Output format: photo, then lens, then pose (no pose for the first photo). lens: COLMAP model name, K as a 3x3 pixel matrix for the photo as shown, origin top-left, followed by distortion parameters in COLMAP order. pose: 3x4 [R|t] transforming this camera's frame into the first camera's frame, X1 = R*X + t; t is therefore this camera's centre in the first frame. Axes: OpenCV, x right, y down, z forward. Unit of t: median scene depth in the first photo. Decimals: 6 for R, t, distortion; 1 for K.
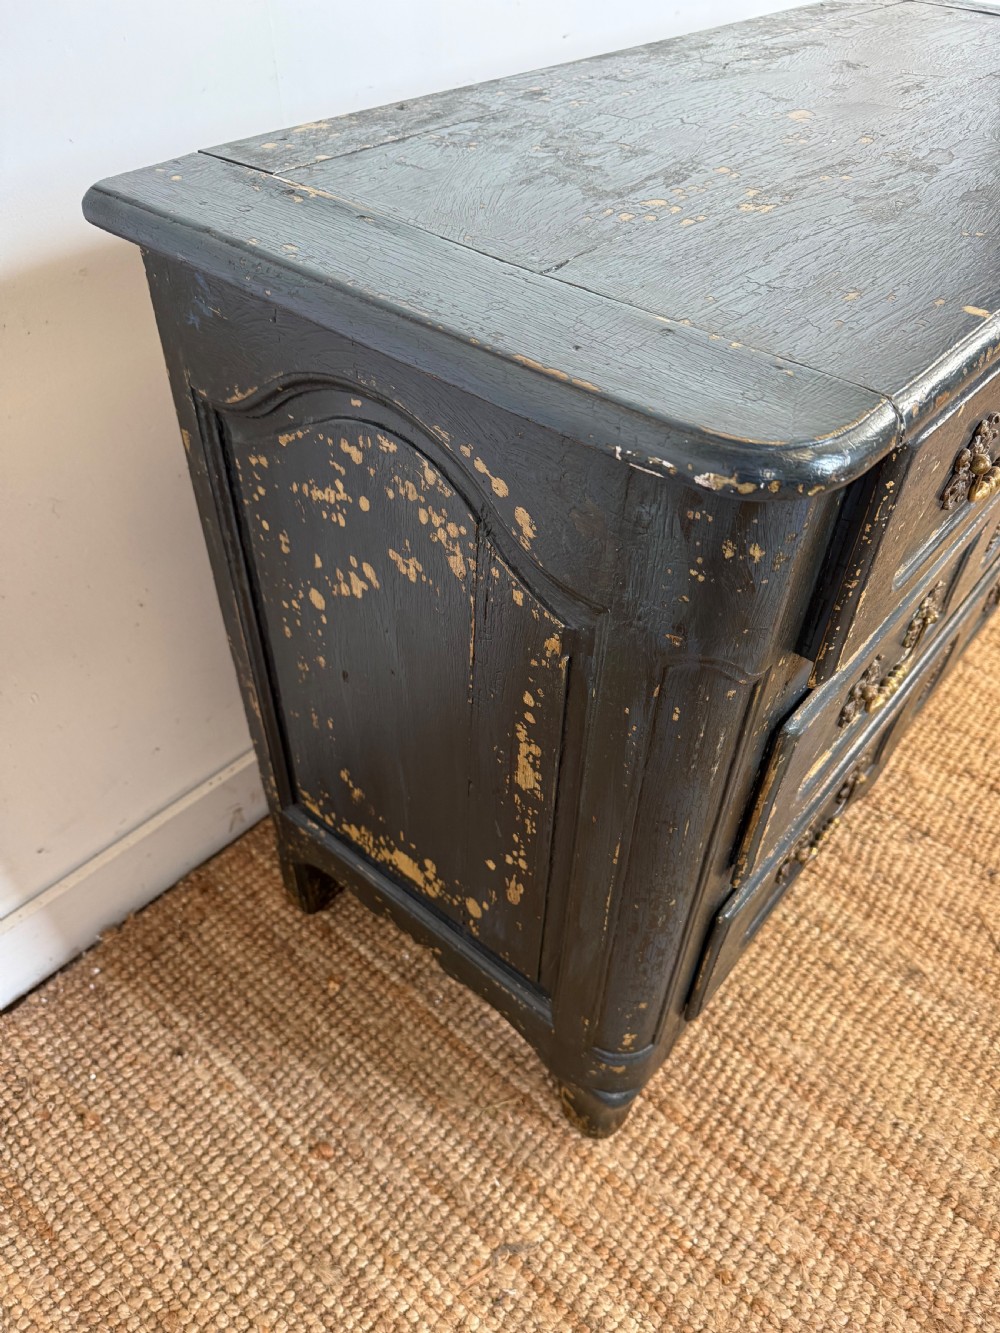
lens RADIAL K [[962.3, 0, 506.1], [0, 962.3, 666.9], [0, 0, 1]] dist [-0.004130, -0.004412]
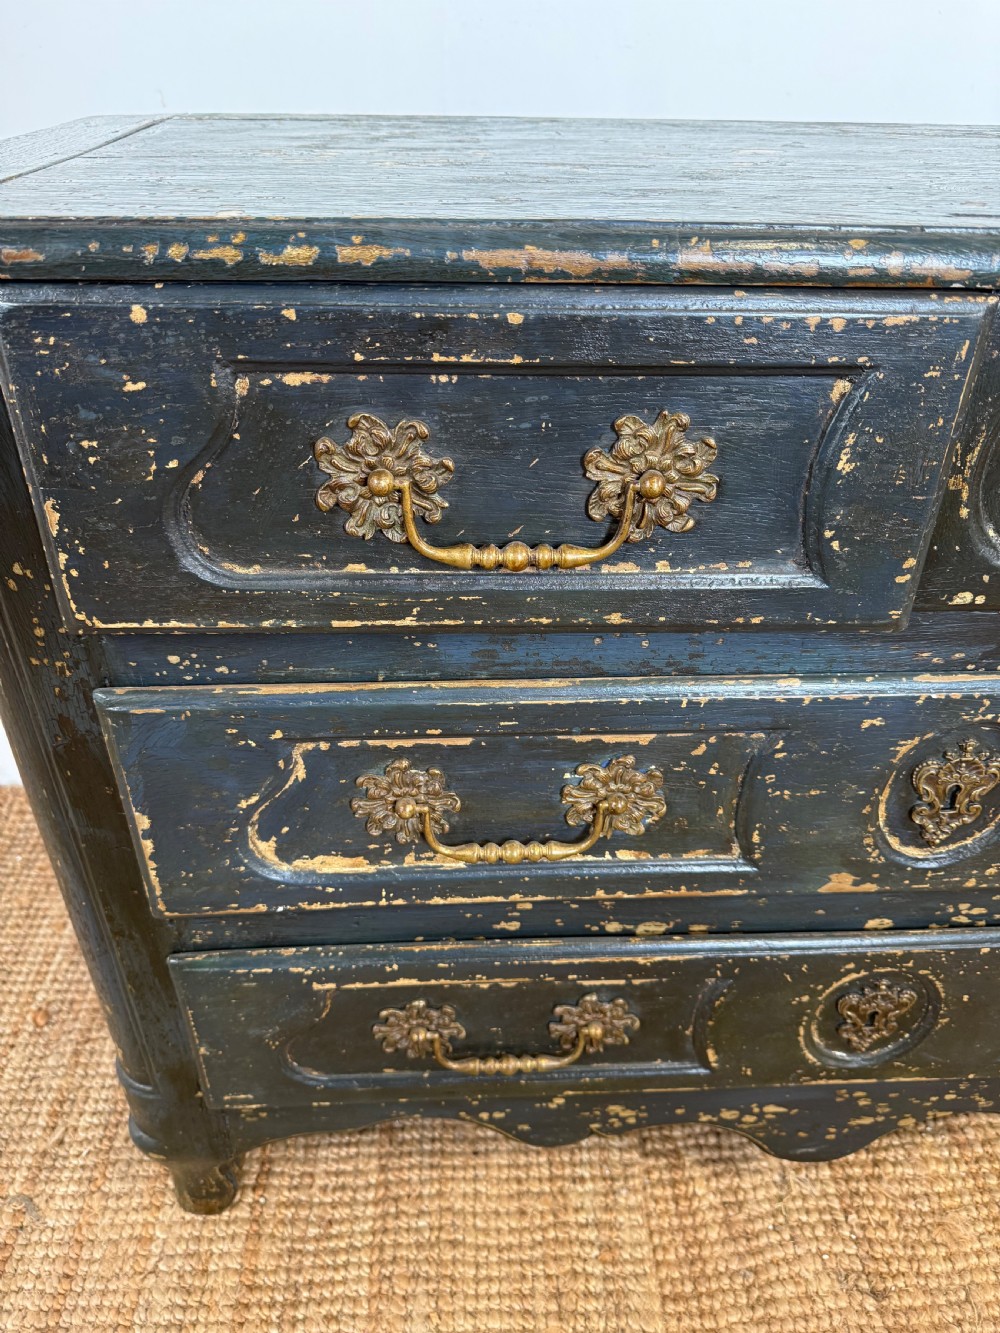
lens RADIAL K [[971.0, 0, 500.0], [0, 971.0, 666.5], [0, 0, 1]] dist [-0.016578, -0.002097]
pose [[0.680727, 0.387426, -0.621701, 0.672242], [-0.496350, 0.868119, -0.002488, -0.081877], [0.538746, 0.310275, 0.783251, 0.323337]]
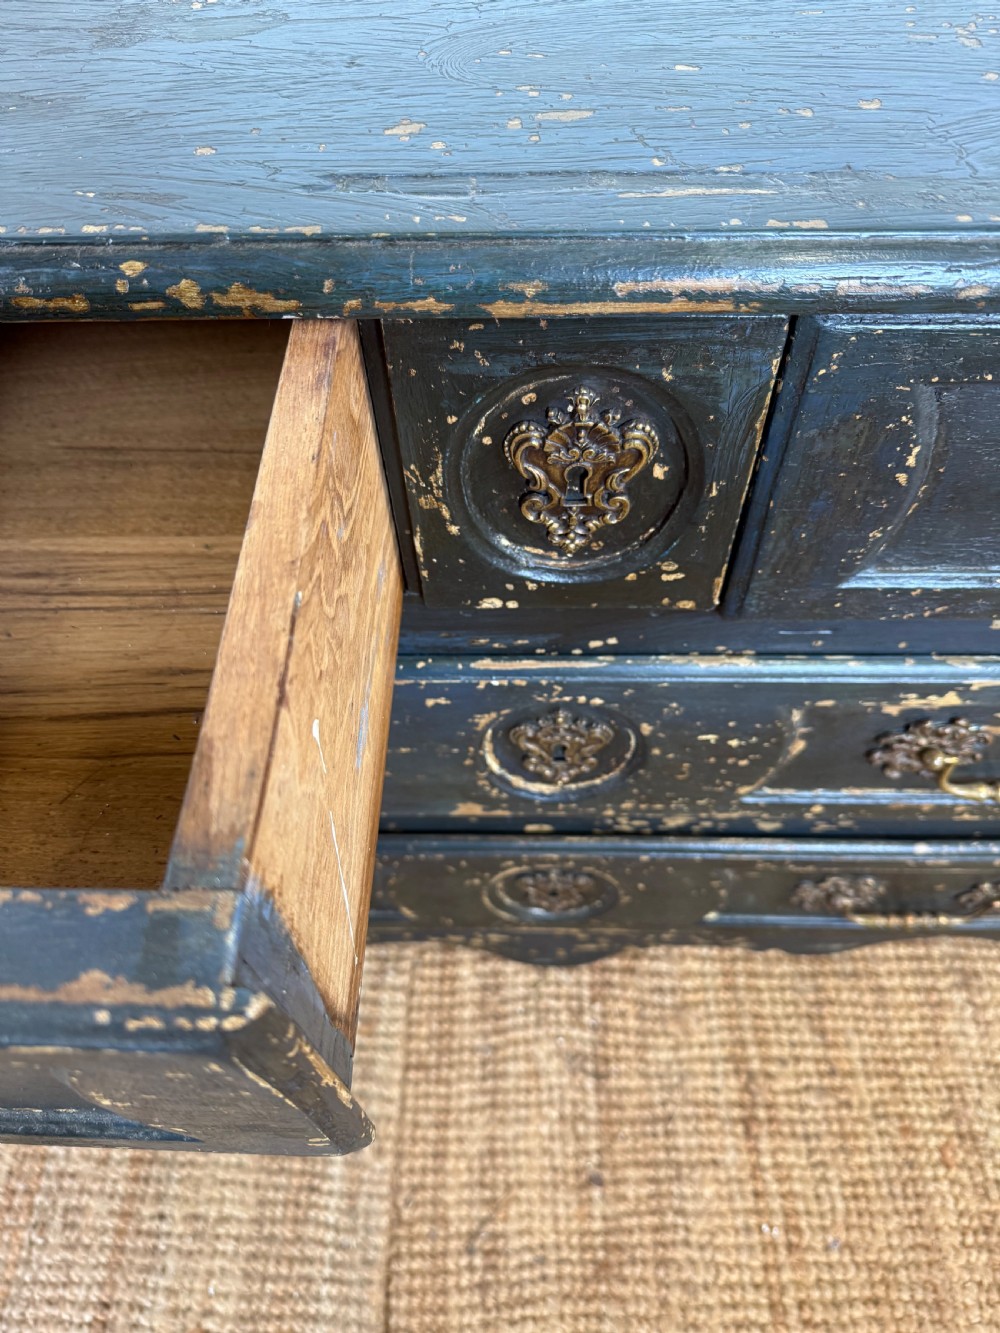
lens RADIAL K [[971.0, 0, 500.0], [0, 971.0, 666.5], [0, 0, 1]] dist [-0.016578, -0.002097]
pose [[0.627814, 0.612068, -0.480856, 0.738506], [-0.493931, 0.790736, 0.361620, -0.386904], [0.601566, 0.010479, 0.798754, 0.511266]]
